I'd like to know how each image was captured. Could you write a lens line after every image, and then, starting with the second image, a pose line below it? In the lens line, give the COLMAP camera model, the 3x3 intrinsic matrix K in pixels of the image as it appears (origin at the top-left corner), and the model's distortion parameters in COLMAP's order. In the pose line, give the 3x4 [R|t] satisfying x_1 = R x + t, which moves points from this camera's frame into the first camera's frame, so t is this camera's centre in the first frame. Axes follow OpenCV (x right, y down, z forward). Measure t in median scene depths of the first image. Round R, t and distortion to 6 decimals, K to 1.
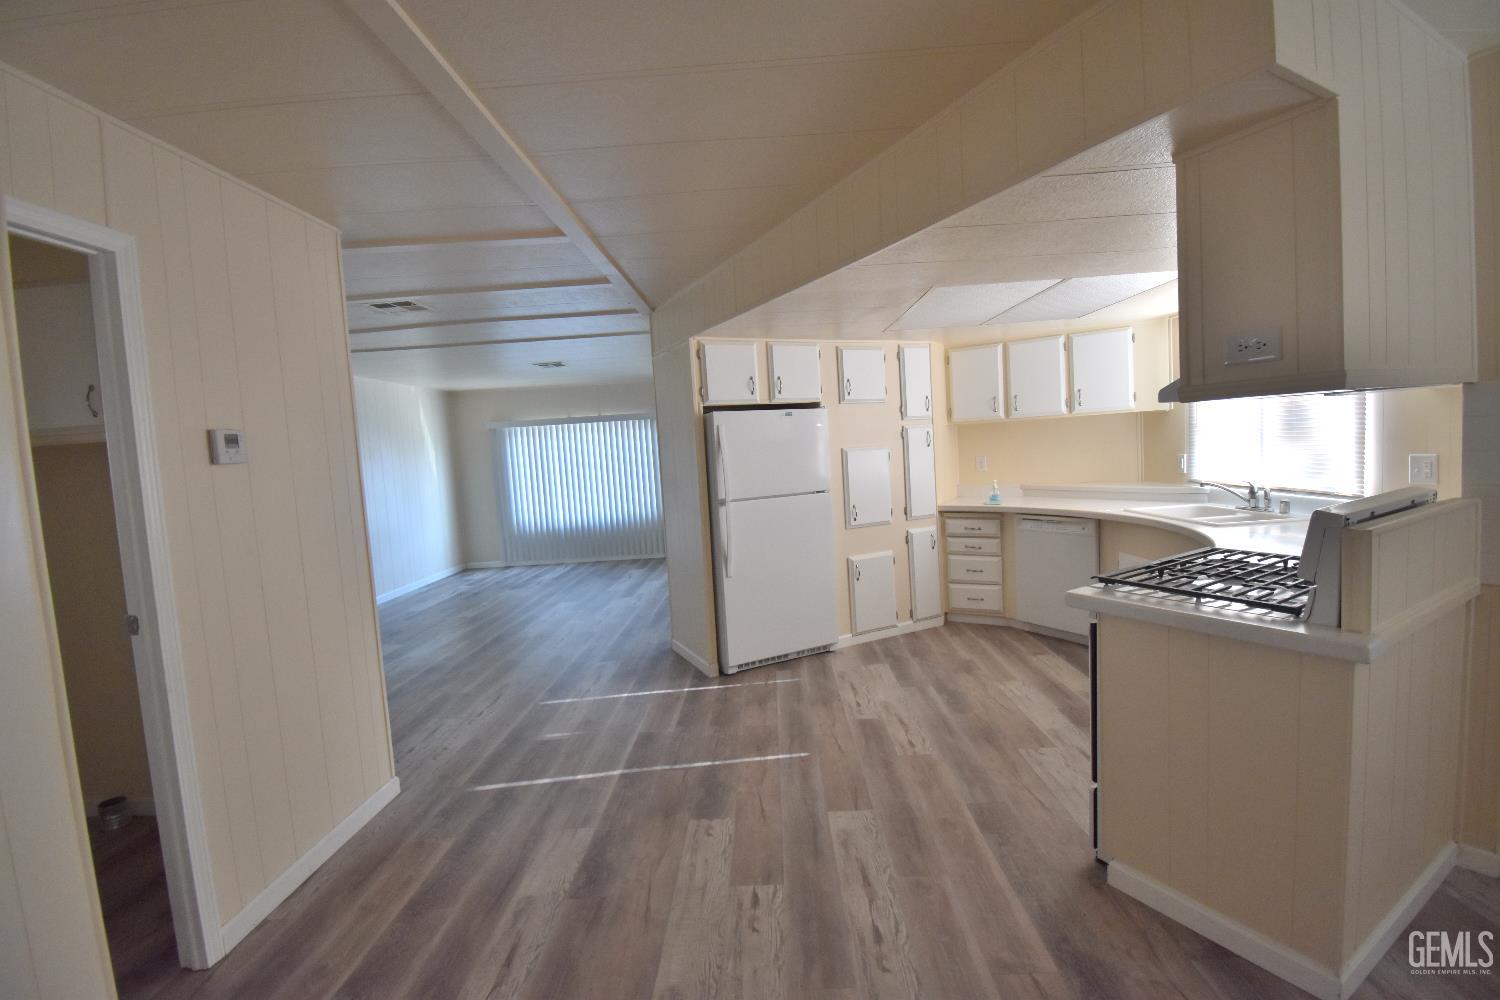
lens RADIAL K [[657.9, 0, 754.1], [0, 657.9, 497.0], [0, 0, 1]] dist [0.021540, -0.026101]
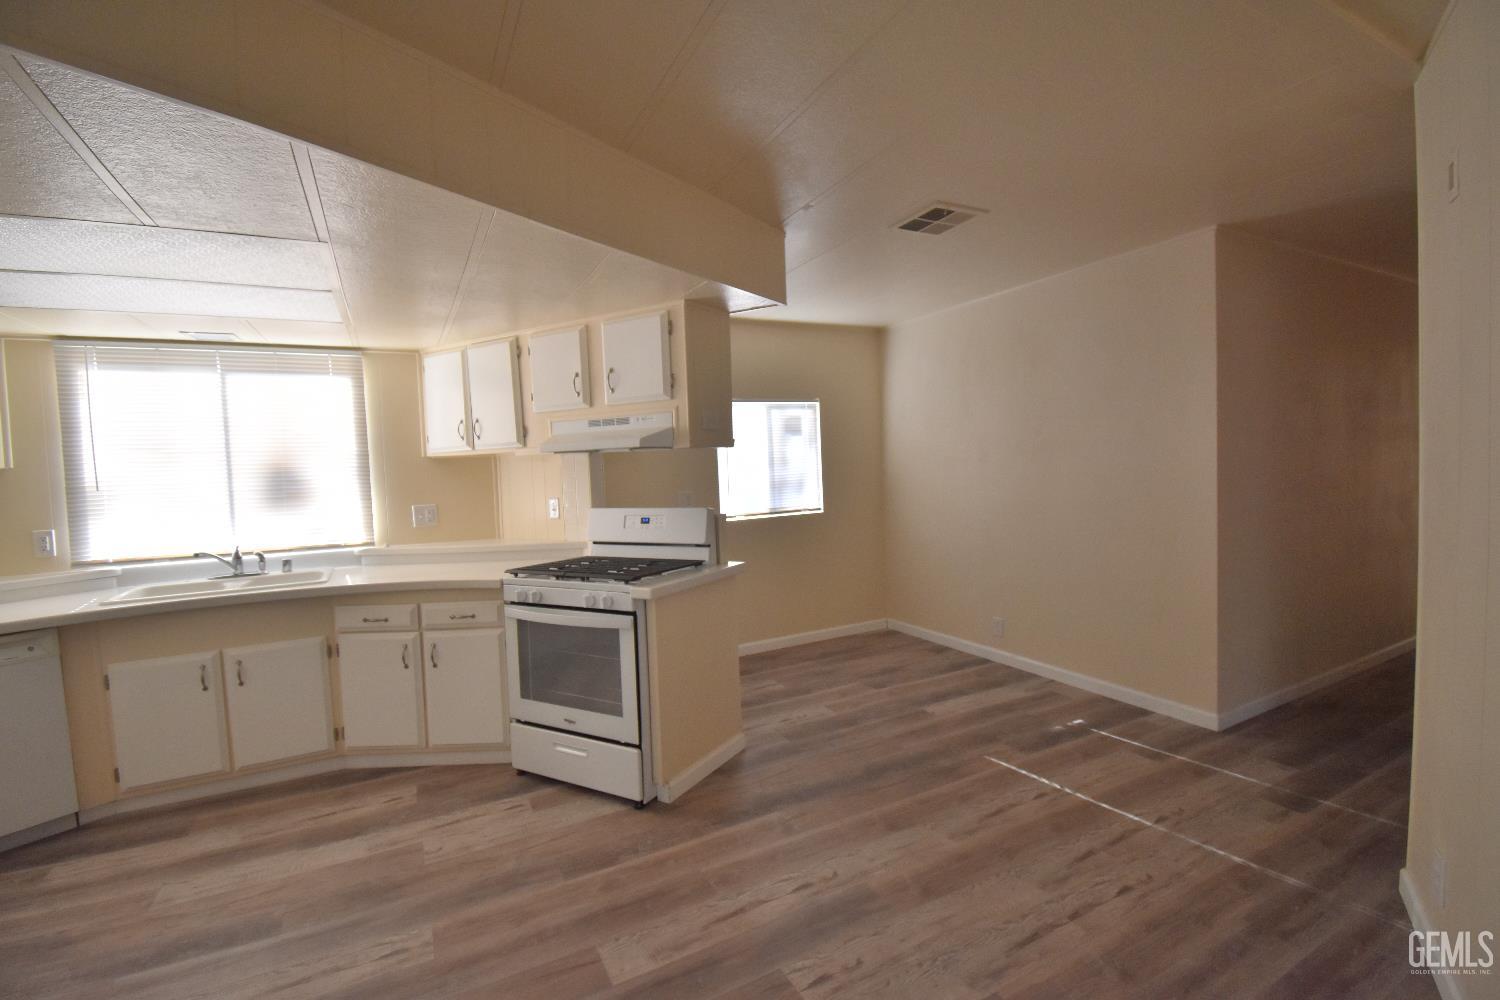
lens RADIAL K [[657.9, 0, 754.1], [0, 657.9, 497.0], [0, 0, 1]] dist [0.021540, -0.026101]
pose [[-0.483930, 0.037428, 0.874306, -0.433108], [0.132831, 0.990650, 0.031114, -0.025630], [-0.864967, 0.131192, -0.484377, 0.841842]]
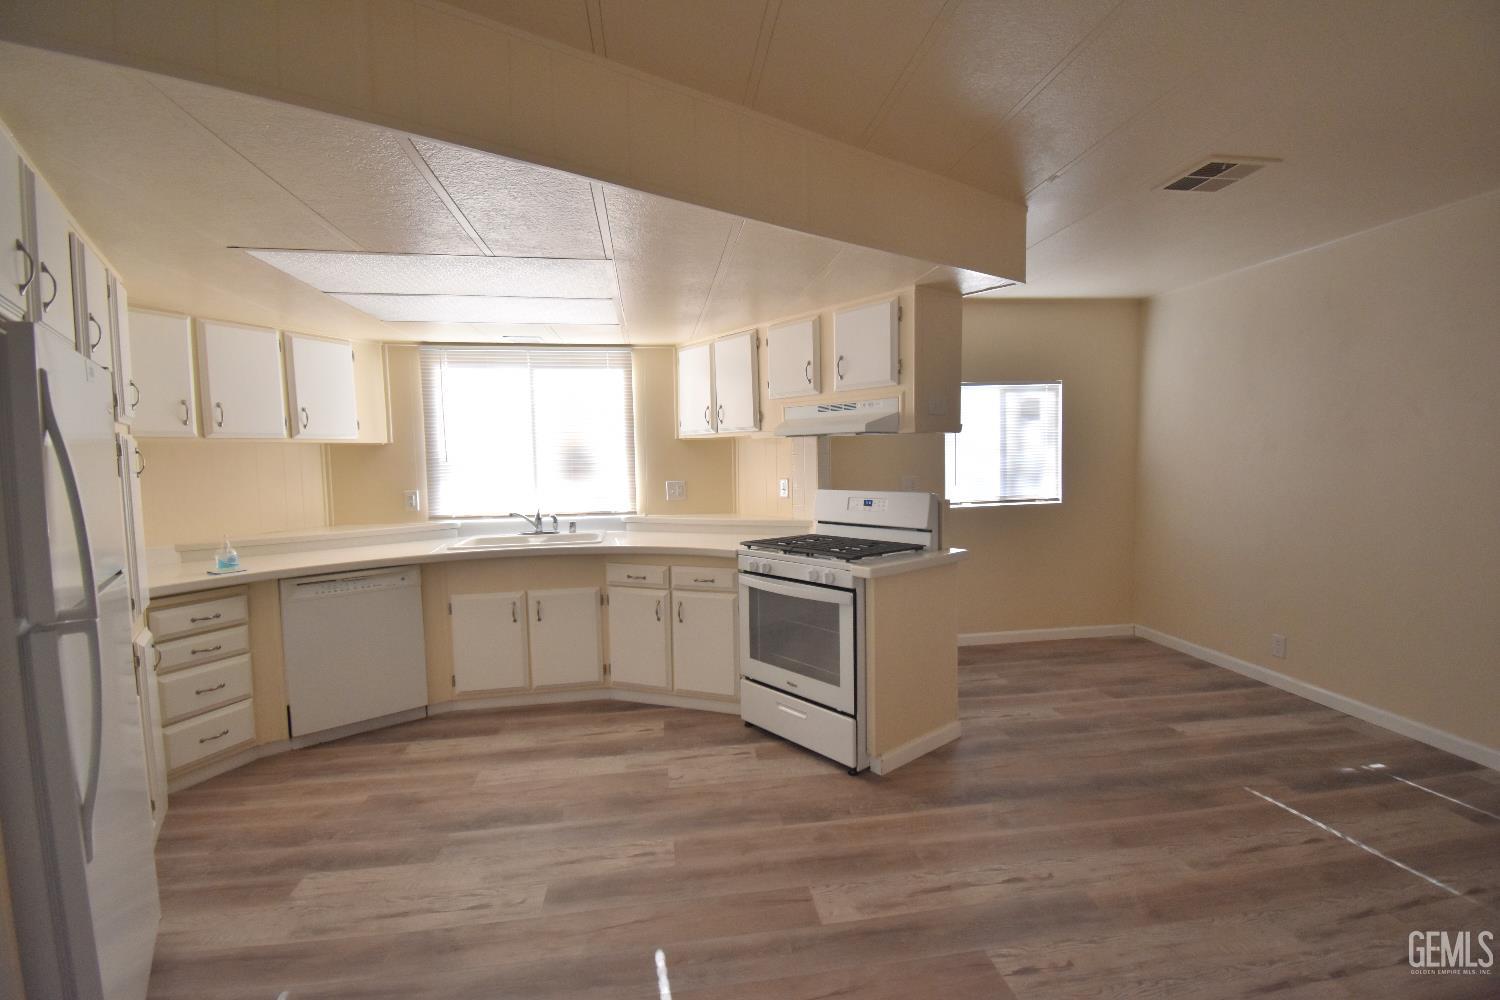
lens RADIAL K [[657.9, 0, 754.1], [0, 657.9, 497.0], [0, 0, 1]] dist [0.021540, -0.026101]
pose [[-0.167015, 0.001737, 0.985953, -0.463913], [0.103675, 0.994486, 0.015810, -0.025336], [-0.980488, 0.104860, -0.166274, 0.850649]]
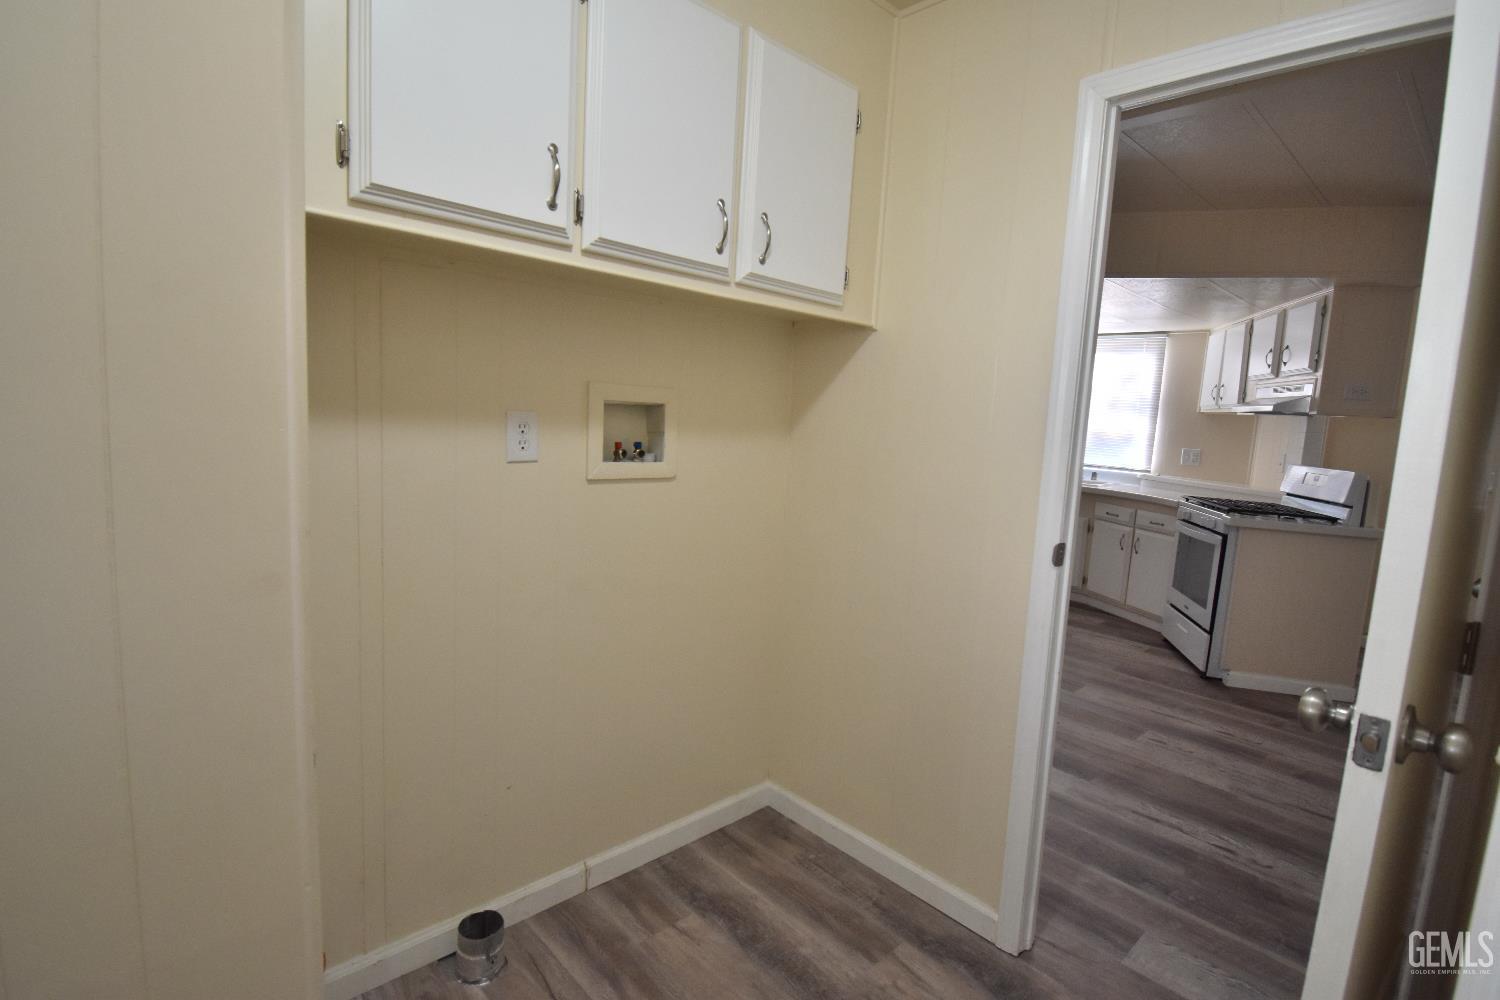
lens RADIAL K [[726.1, 0, 750.0], [0, 726.1, 500.0], [0, 0, 1]] dist [-0.019204, -0.000084]
pose [[0.709121, 0.013328, 0.704961, -1.003036], [-0.045184, 0.998625, 0.026571, 0.062889], [-0.703637, -0.050695, 0.708749, 0.336223]]
